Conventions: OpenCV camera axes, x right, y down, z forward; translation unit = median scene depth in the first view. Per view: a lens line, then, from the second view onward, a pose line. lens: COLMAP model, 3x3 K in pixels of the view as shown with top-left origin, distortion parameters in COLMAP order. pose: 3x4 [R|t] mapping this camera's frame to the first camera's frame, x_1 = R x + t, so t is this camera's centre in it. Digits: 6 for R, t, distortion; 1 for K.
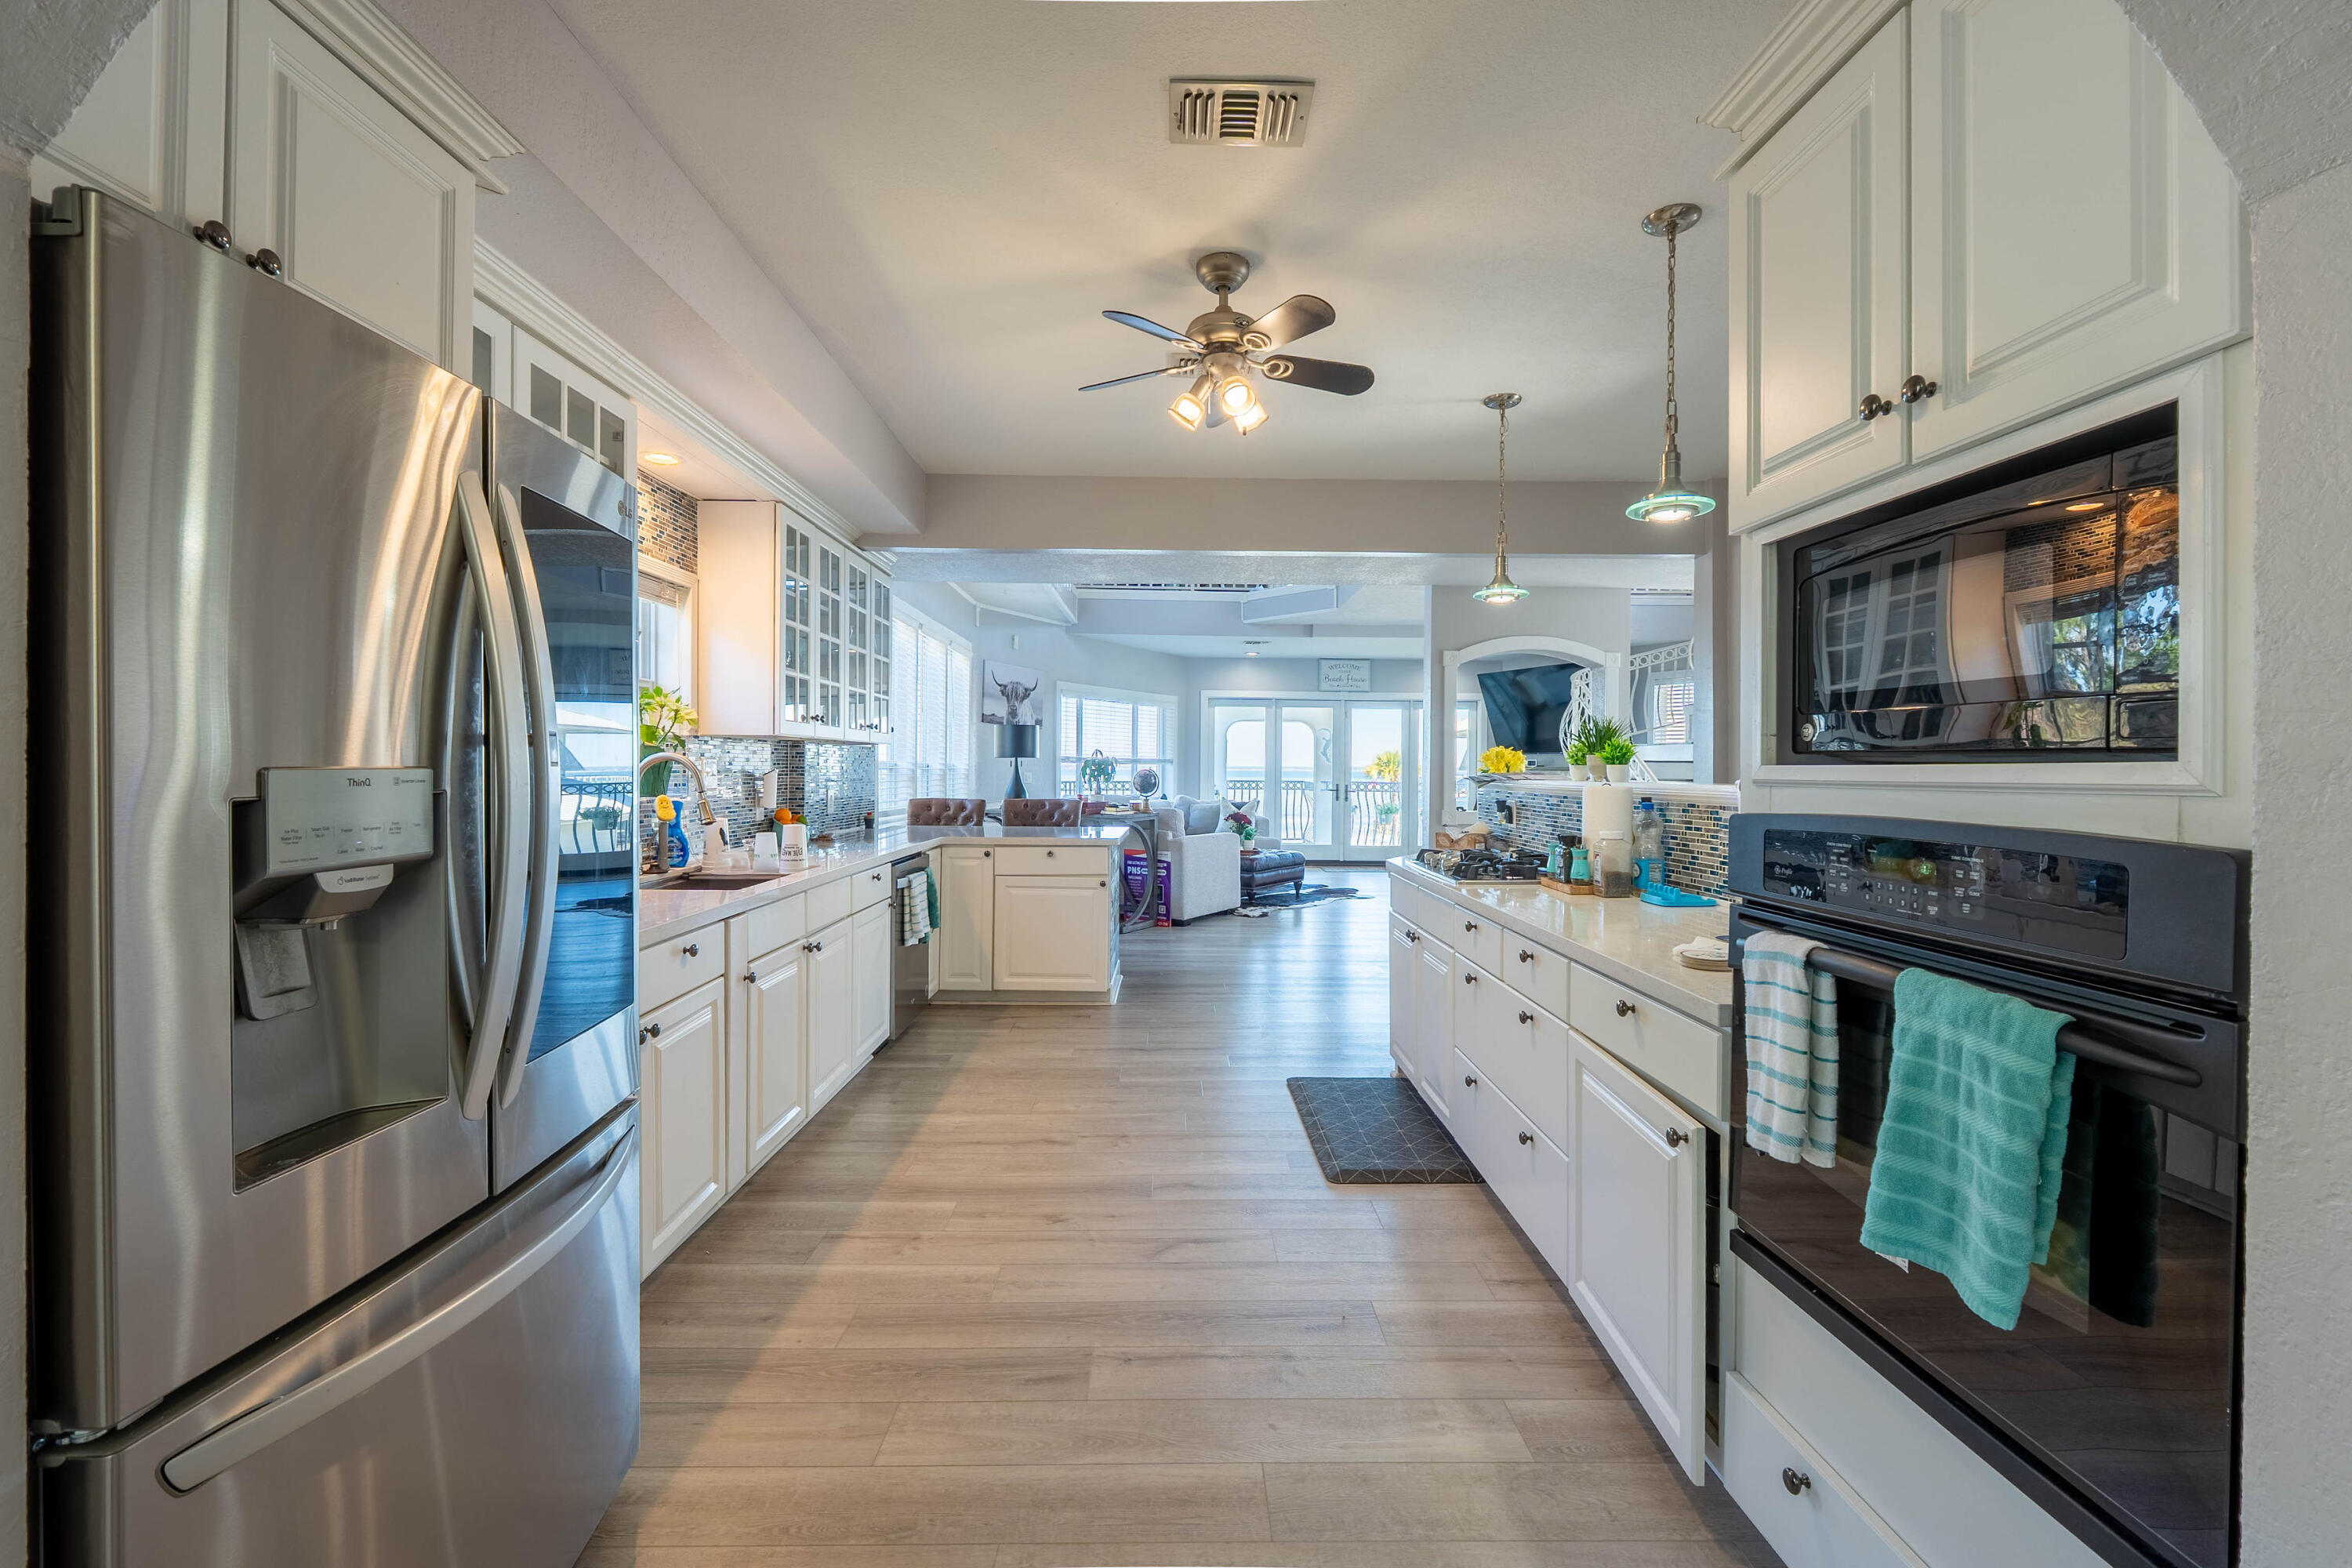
lens RADIAL K [[980.1, 0, 1184.3], [0, 980.1, 771.1], [0, 0, 1]] dist [-0.003937, -0.001382]
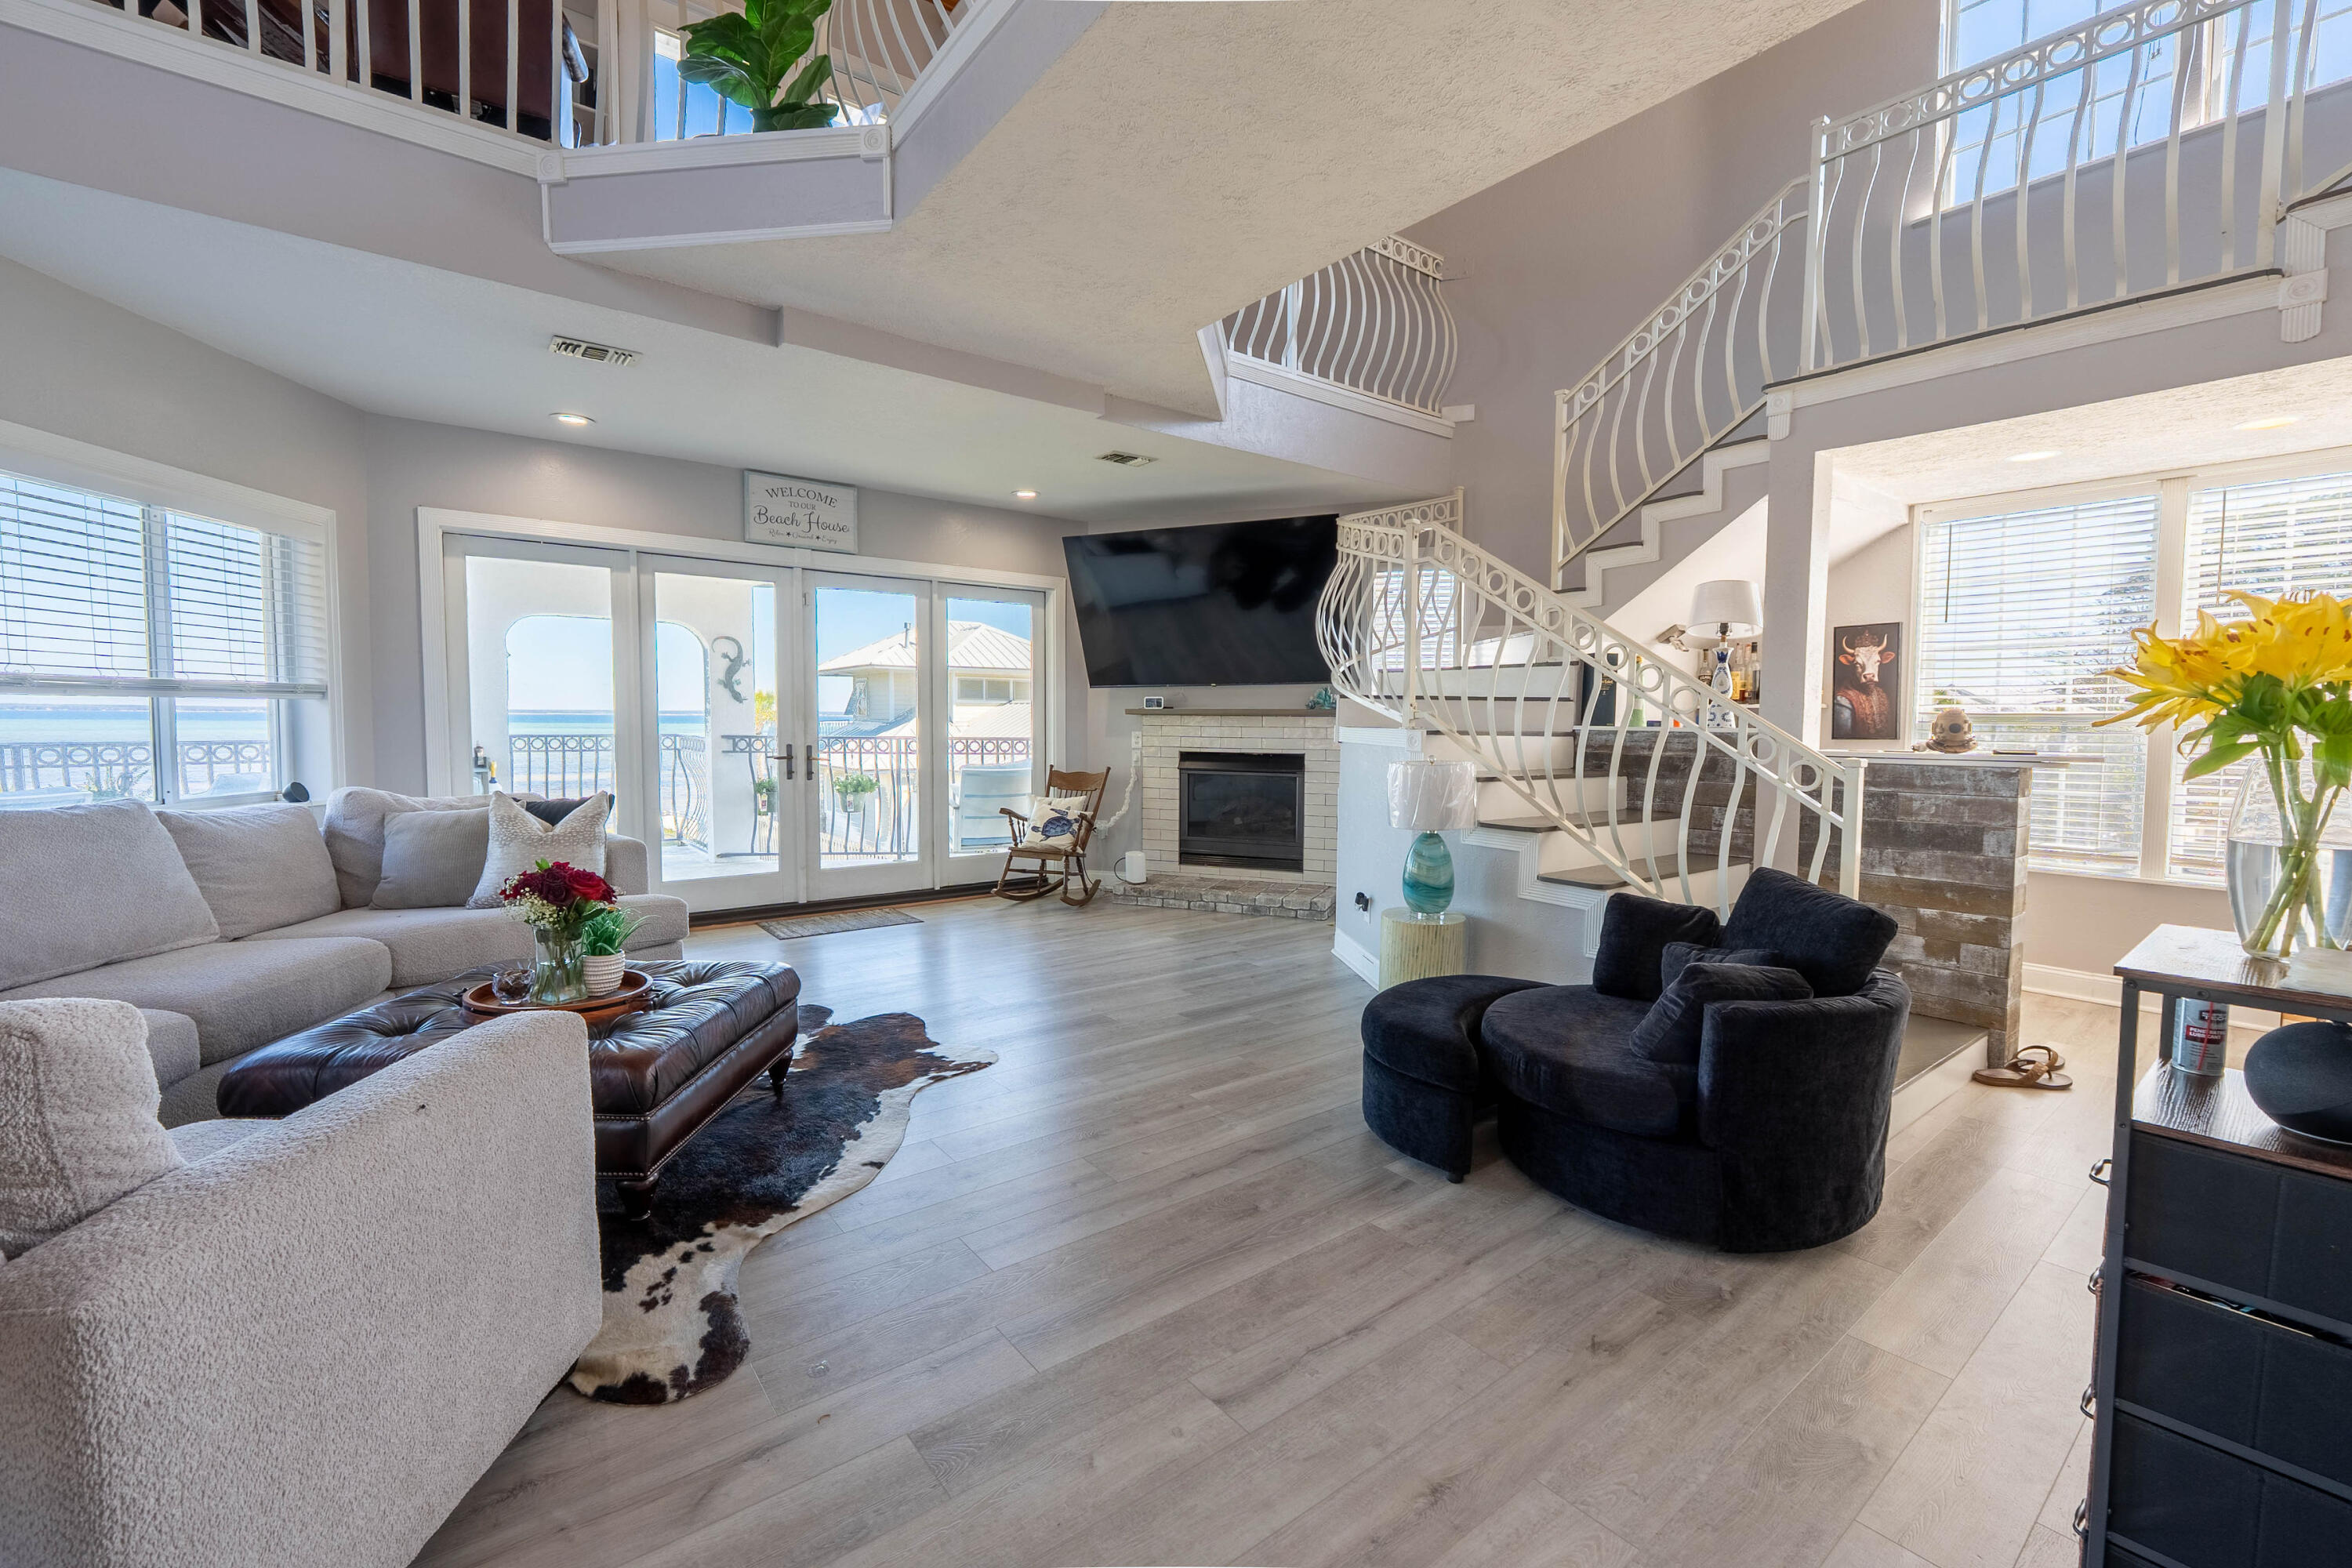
lens RADIAL K [[980.1, 0, 1185.9], [0, 980.1, 781.2], [0, 0, 1]] dist [-0.003937, -0.001382]
pose [[0.799494, -0.038112, 0.599464, 0.024289], [-0.003170, 0.997704, 0.067658, -0.001831], [-0.600666, -0.055992, 0.797537, 0.512276]]
